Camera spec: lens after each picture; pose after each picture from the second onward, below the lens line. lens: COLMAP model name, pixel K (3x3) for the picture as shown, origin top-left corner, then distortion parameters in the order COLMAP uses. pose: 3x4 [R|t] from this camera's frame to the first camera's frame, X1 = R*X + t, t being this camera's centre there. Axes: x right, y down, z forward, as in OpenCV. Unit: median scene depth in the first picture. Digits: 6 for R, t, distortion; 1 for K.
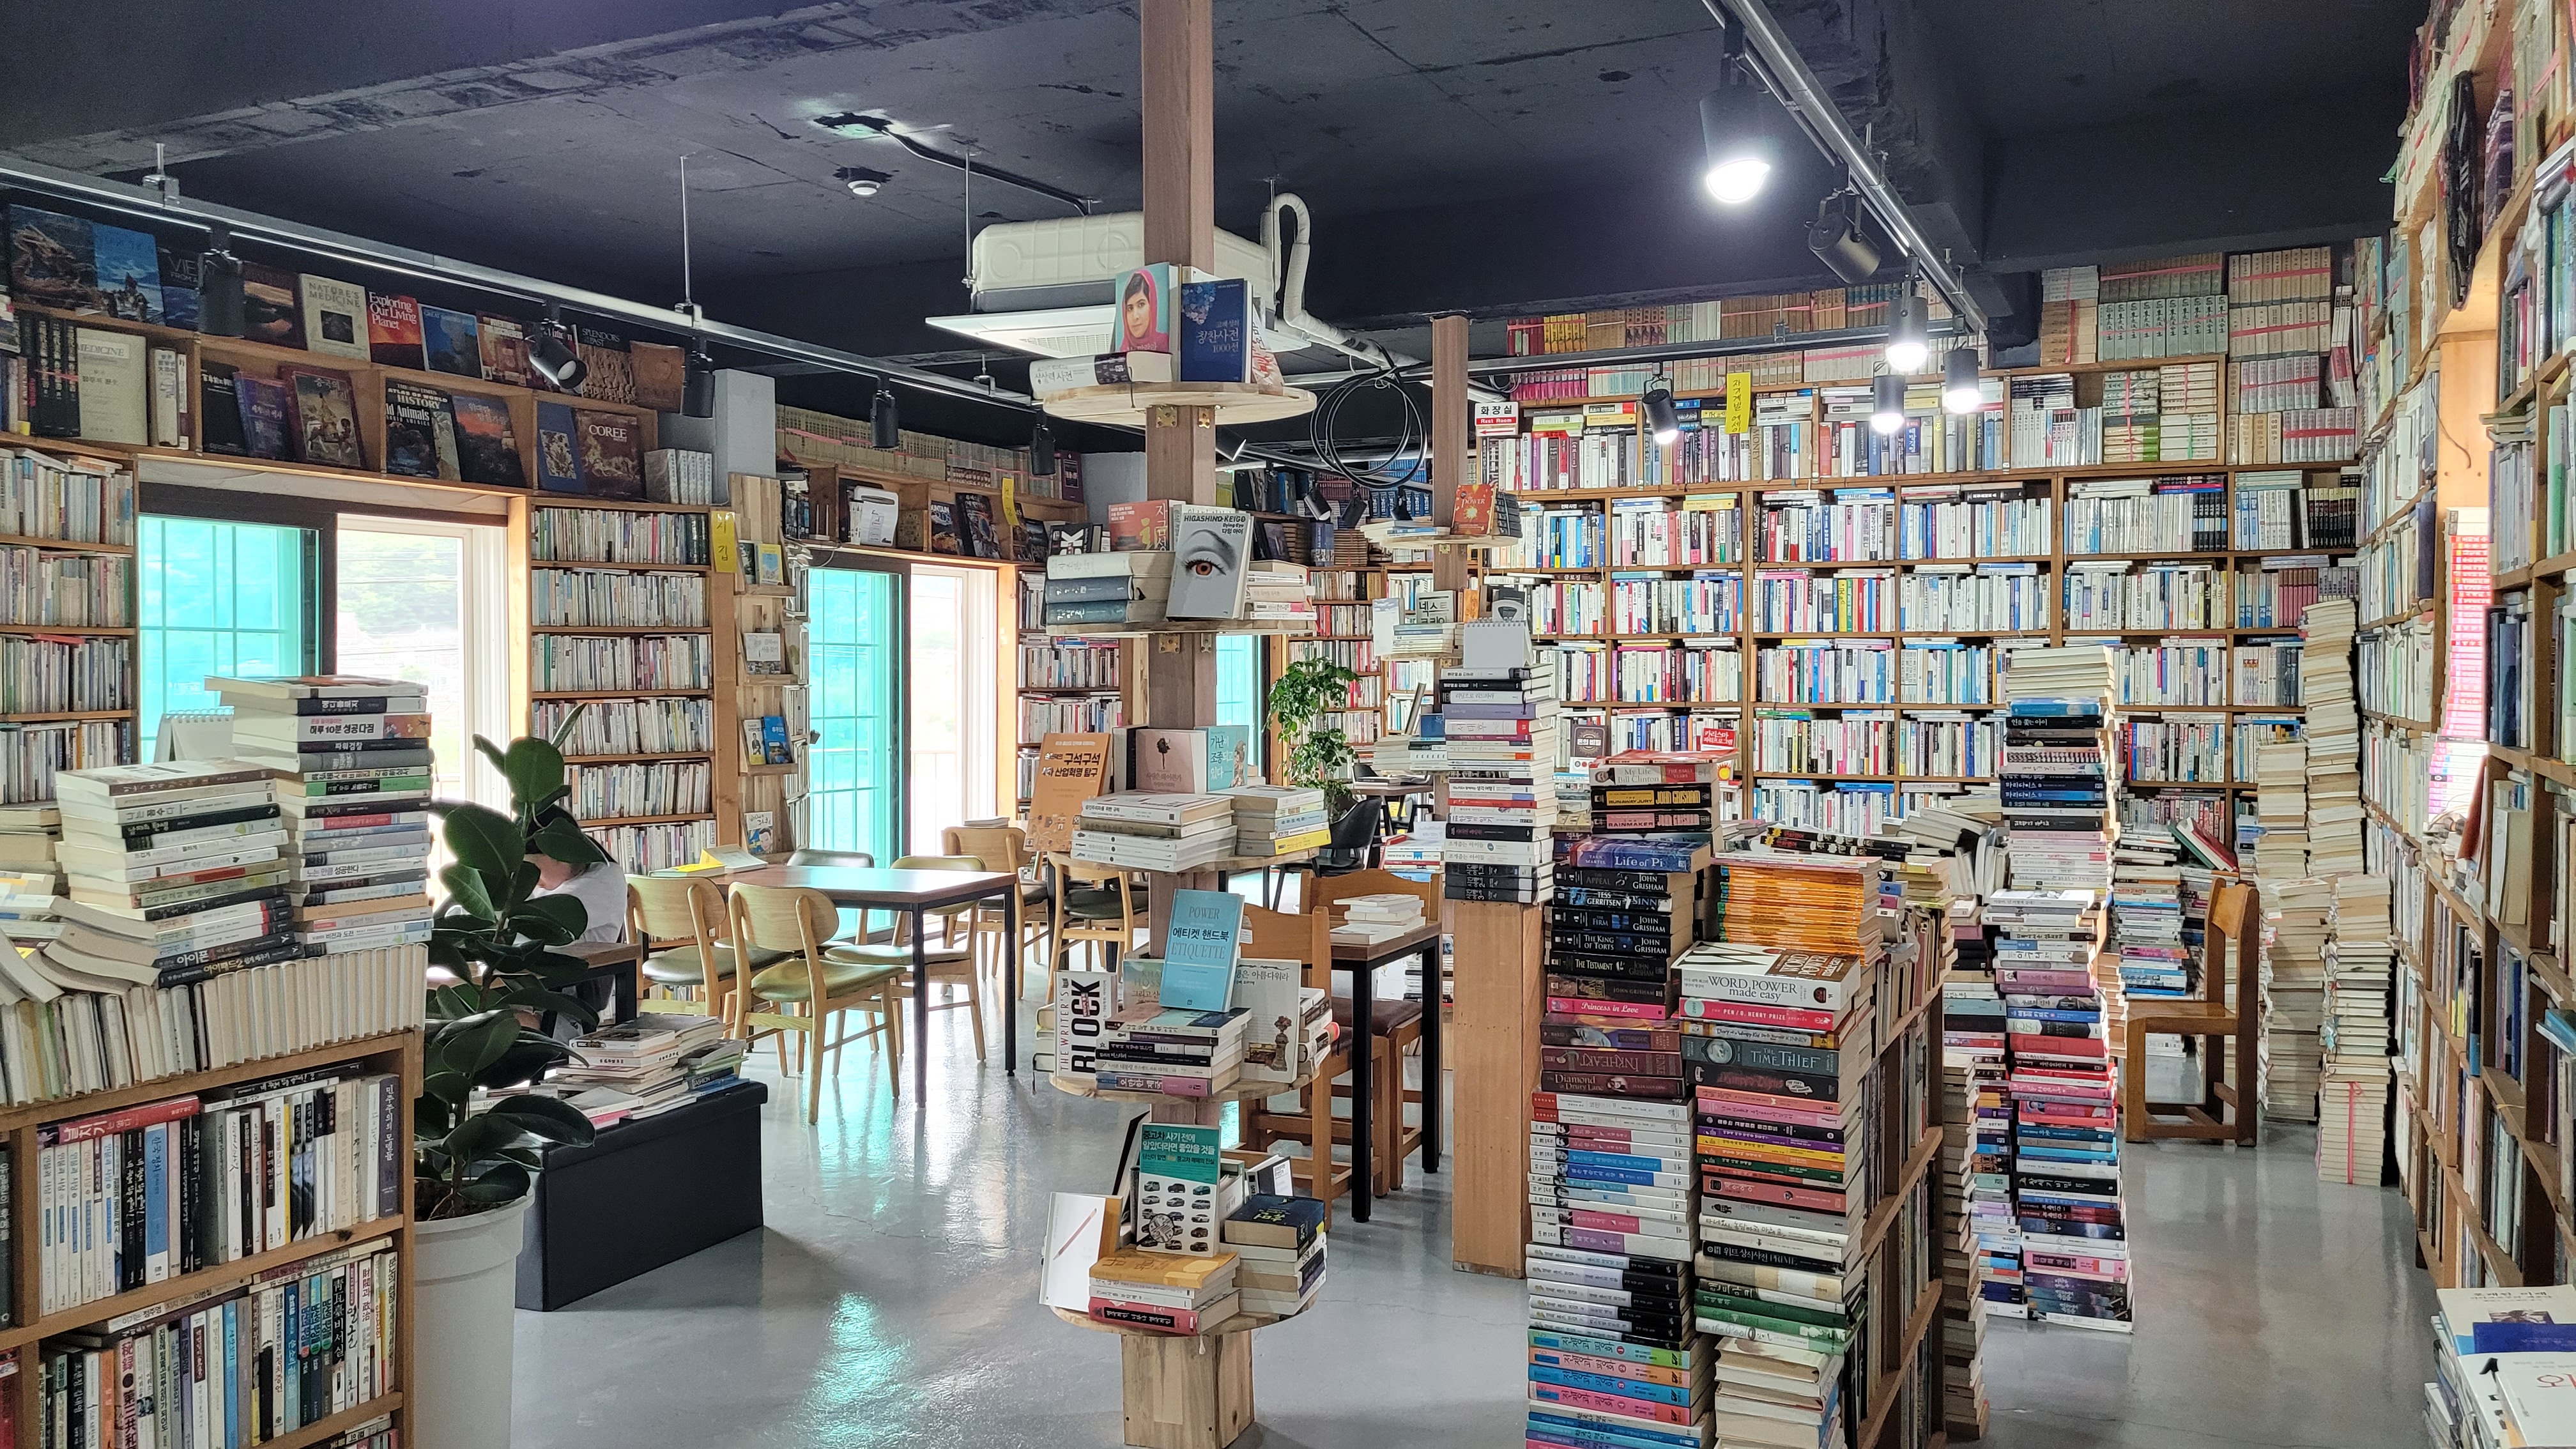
lens RADIAL K [[1970.1, 0, 1294.4], [0, 1970.1, 729.8], [0, 0, 1]] dist [0.058035, -0.046067]
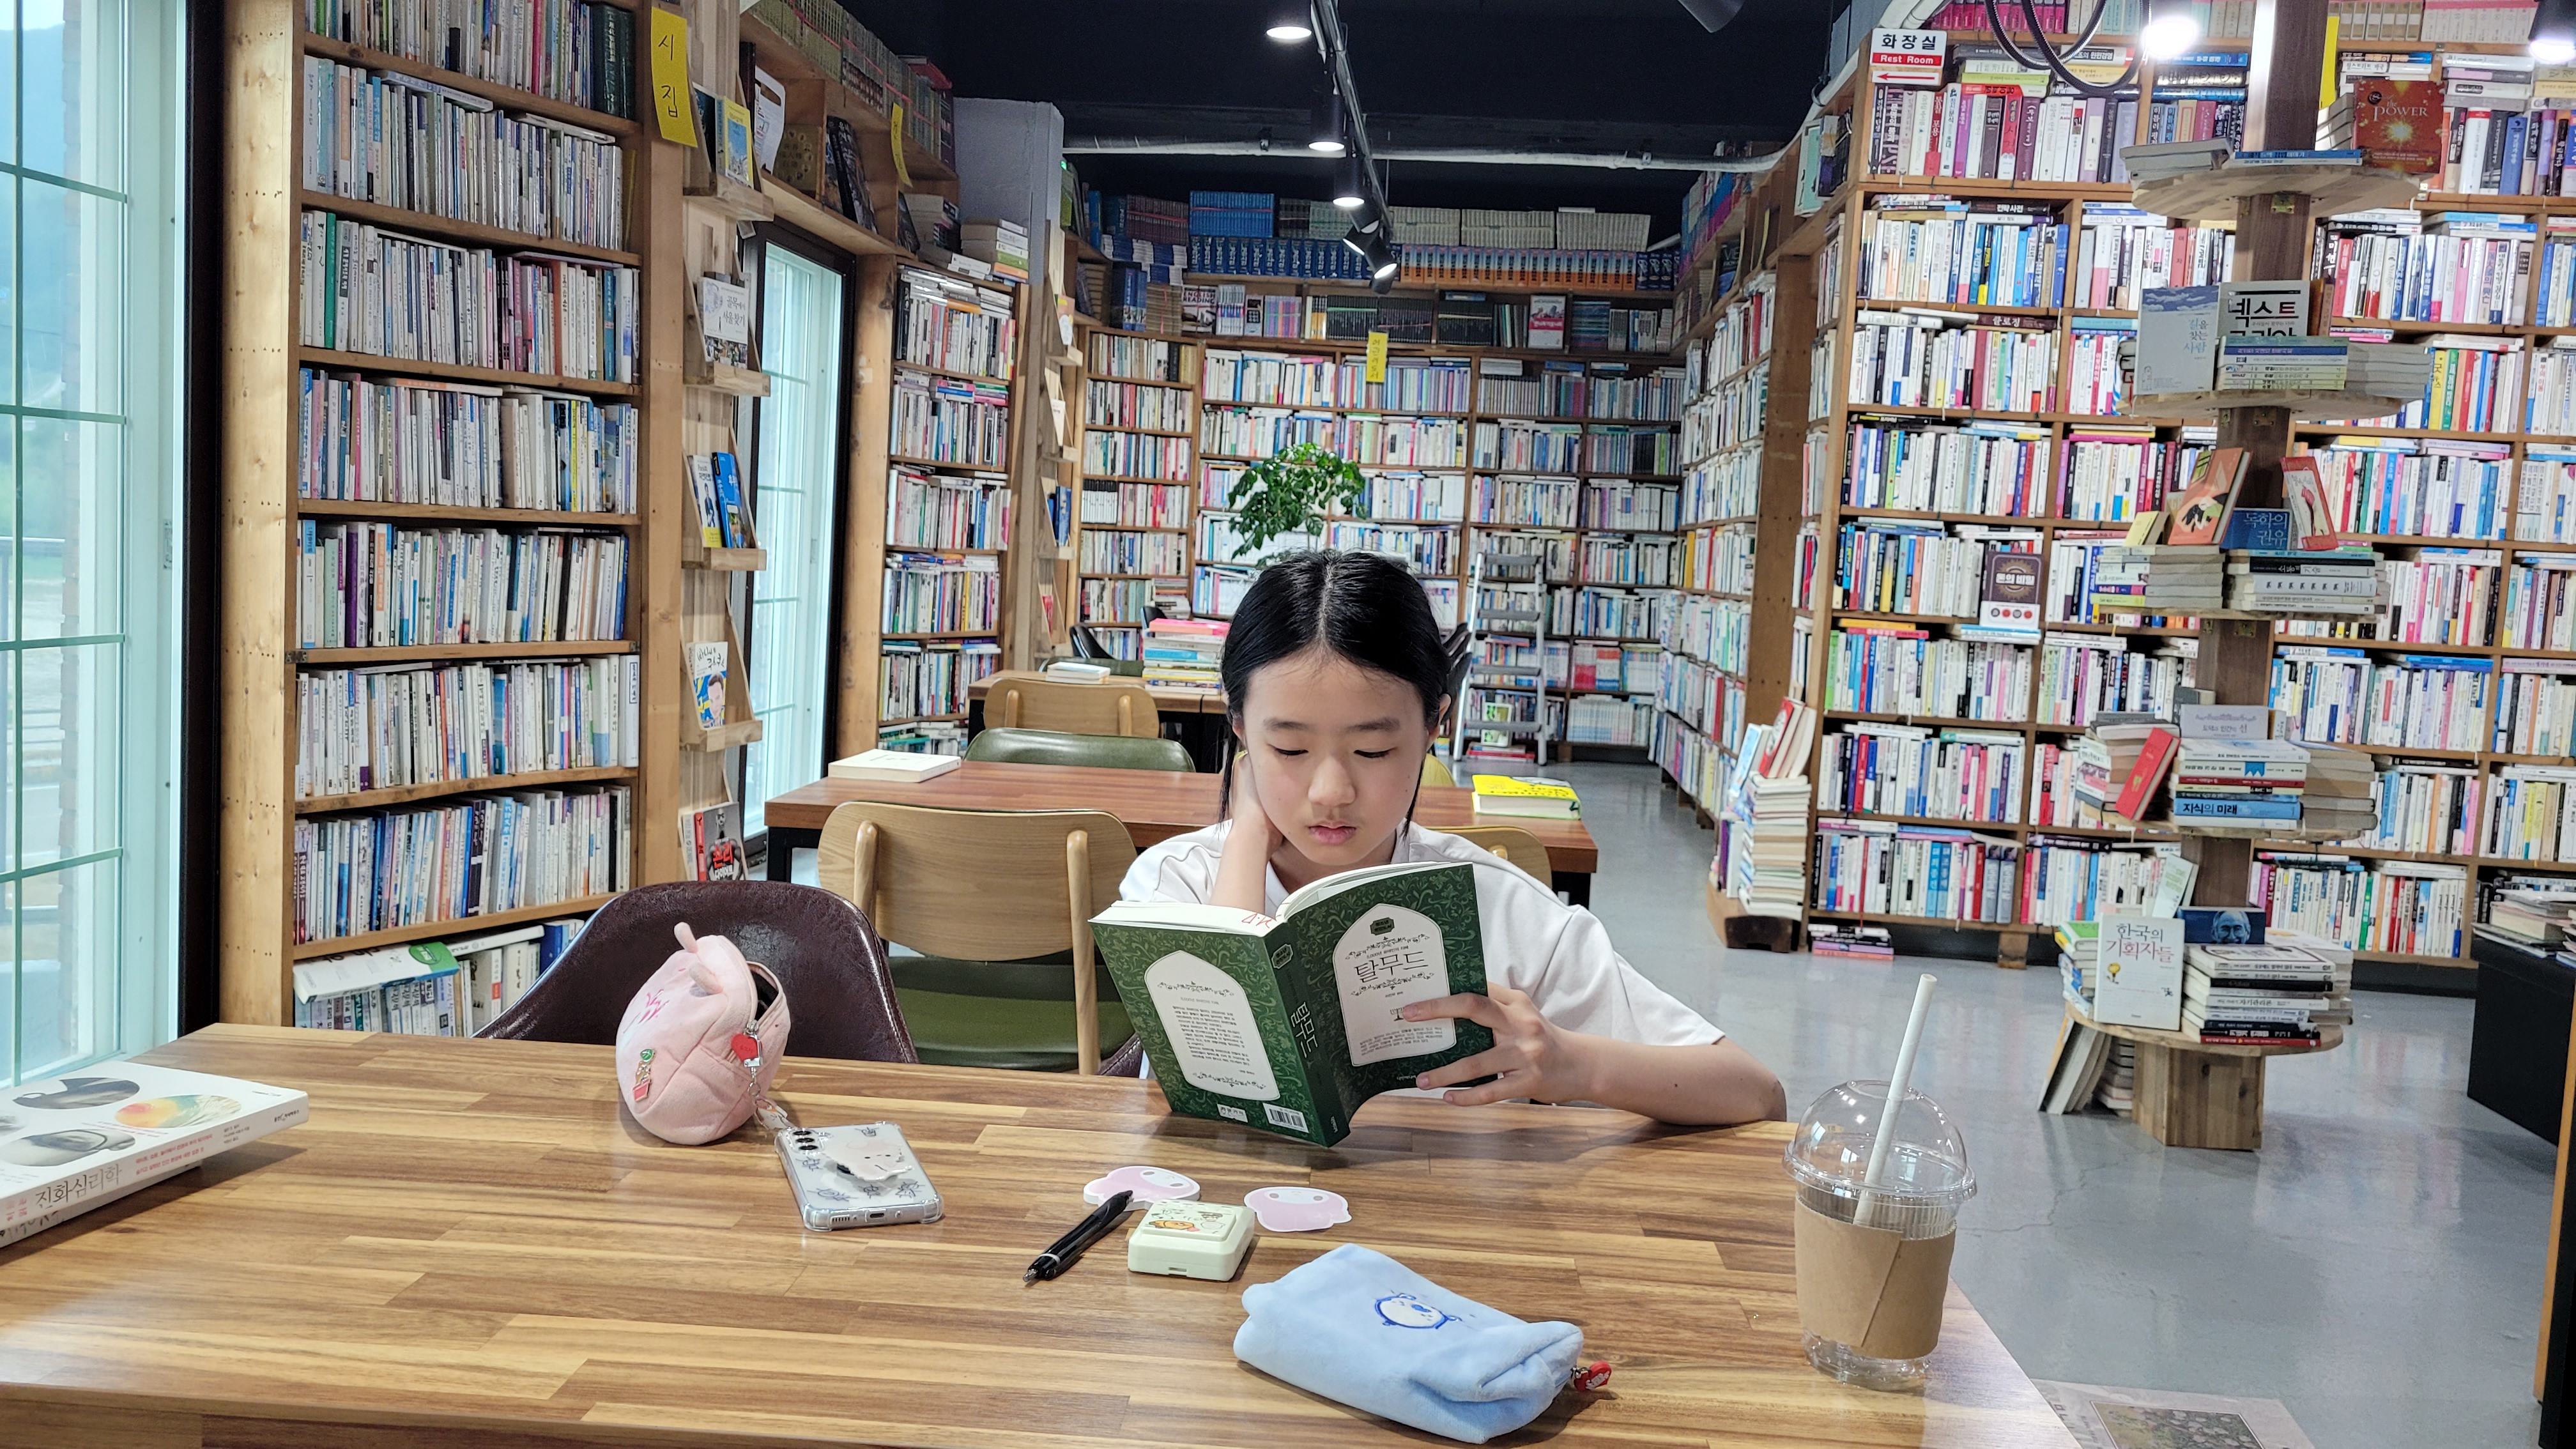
lens RADIAL K [[1970.1, 0, 1281.4], [0, 1970.1, 719.0], [0, 0, 1]] dist [0.058035, -0.046067]
pose [[0.936521, 0.021365, 0.349959, -0.319434], [-0.044906, 0.997230, 0.059292, 0.025268], [-0.347723, -0.071243, 0.934887, 0.492828]]
